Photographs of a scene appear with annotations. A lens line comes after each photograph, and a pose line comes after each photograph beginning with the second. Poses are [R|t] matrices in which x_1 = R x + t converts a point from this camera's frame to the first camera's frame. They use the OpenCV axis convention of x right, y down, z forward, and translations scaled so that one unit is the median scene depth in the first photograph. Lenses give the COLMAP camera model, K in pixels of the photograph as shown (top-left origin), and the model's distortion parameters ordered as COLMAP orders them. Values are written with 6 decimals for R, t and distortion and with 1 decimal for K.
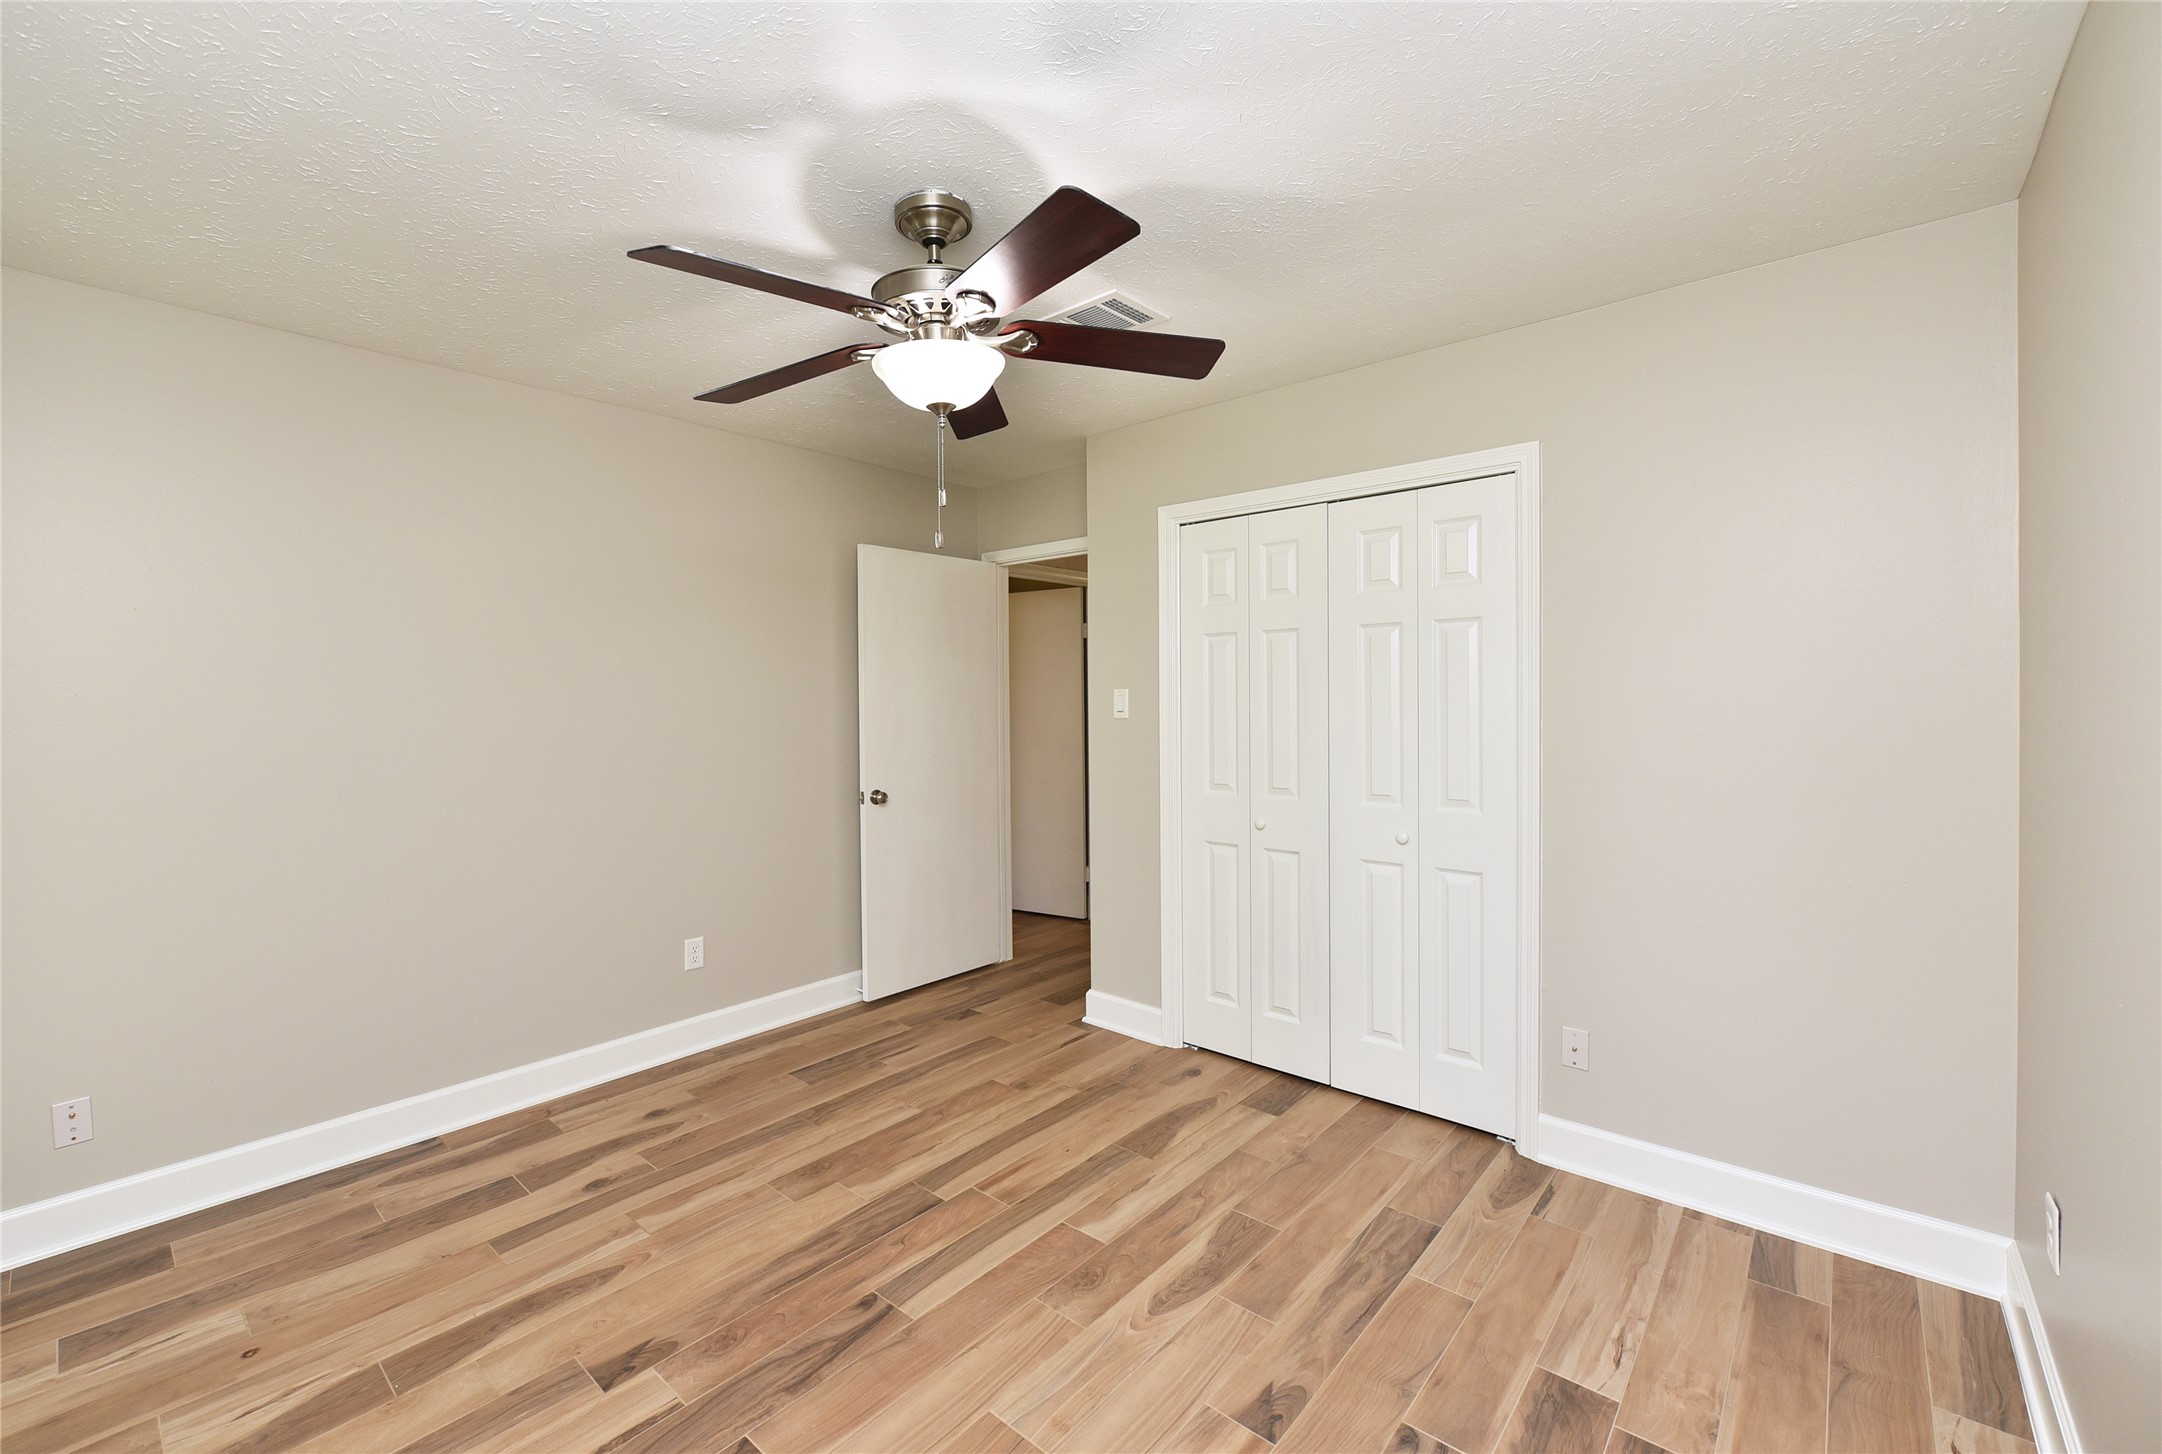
lens RADIAL K [[904.8, 0, 1064.6], [0, 904.8, 693.4], [0, 0, 1]] dist [-0.004263, -0.000704]
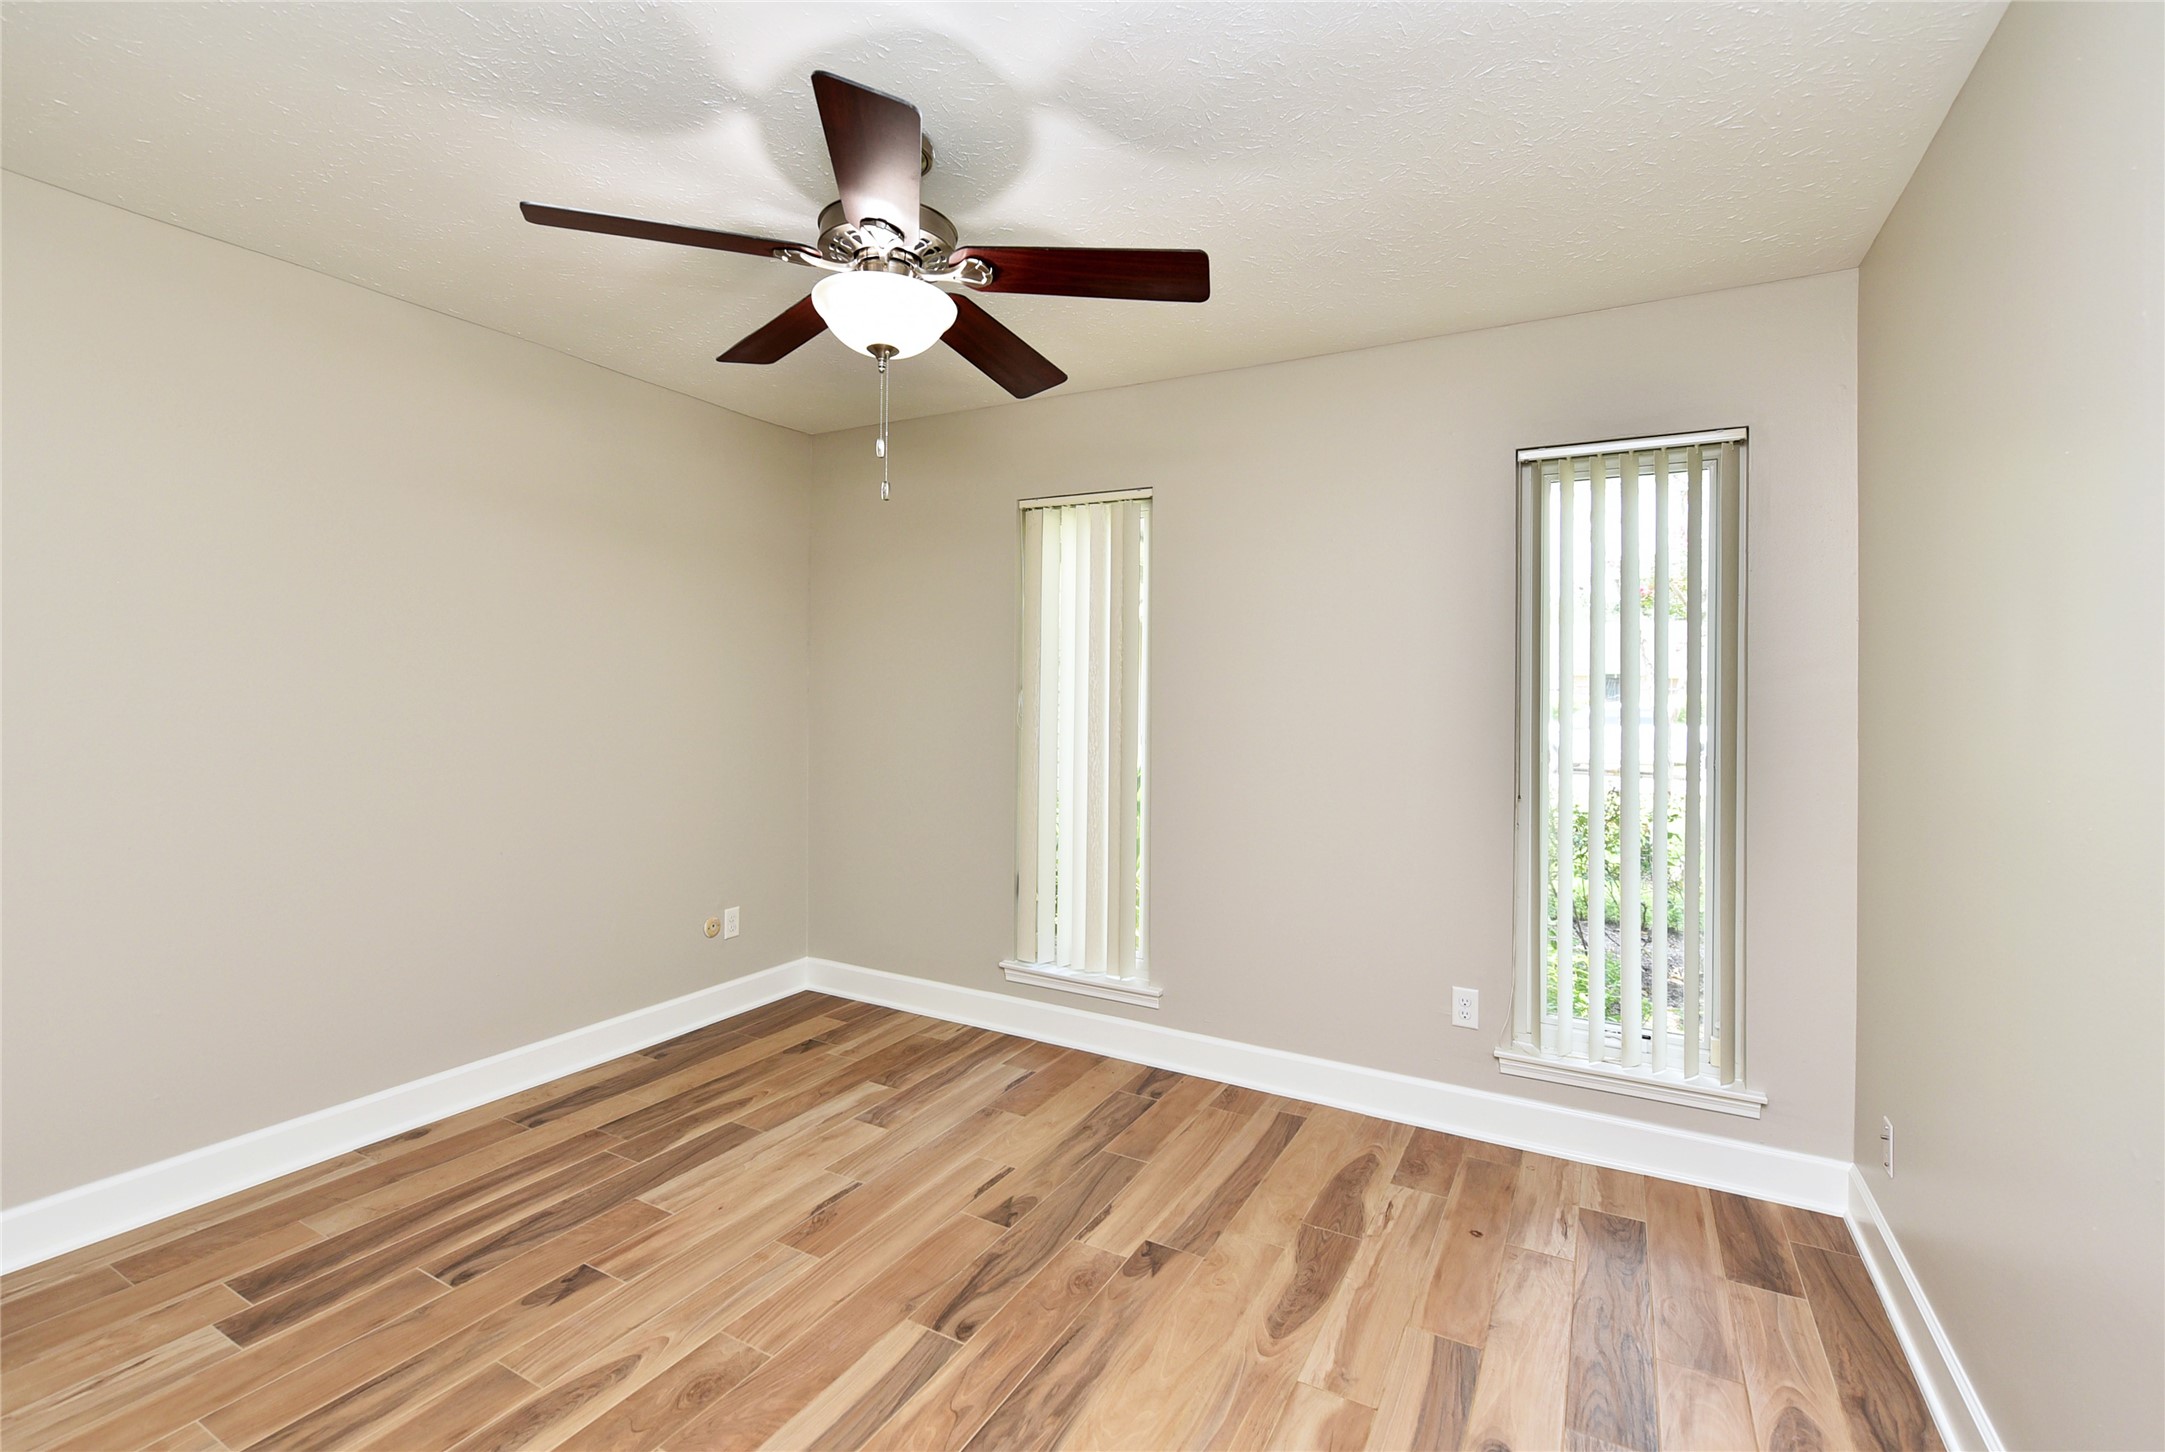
lens RADIAL K [[906.1, 0, 1066.1], [0, 906.1, 692.3], [0, 0, 1]] dist [-0.004263, -0.000704]
pose [[-0.975798, -0.004111, -0.218637, -0.117467], [-0.003275, 0.999986, -0.004188, 0.032492], [0.218651, -0.003371, -0.975797, 1.946465]]
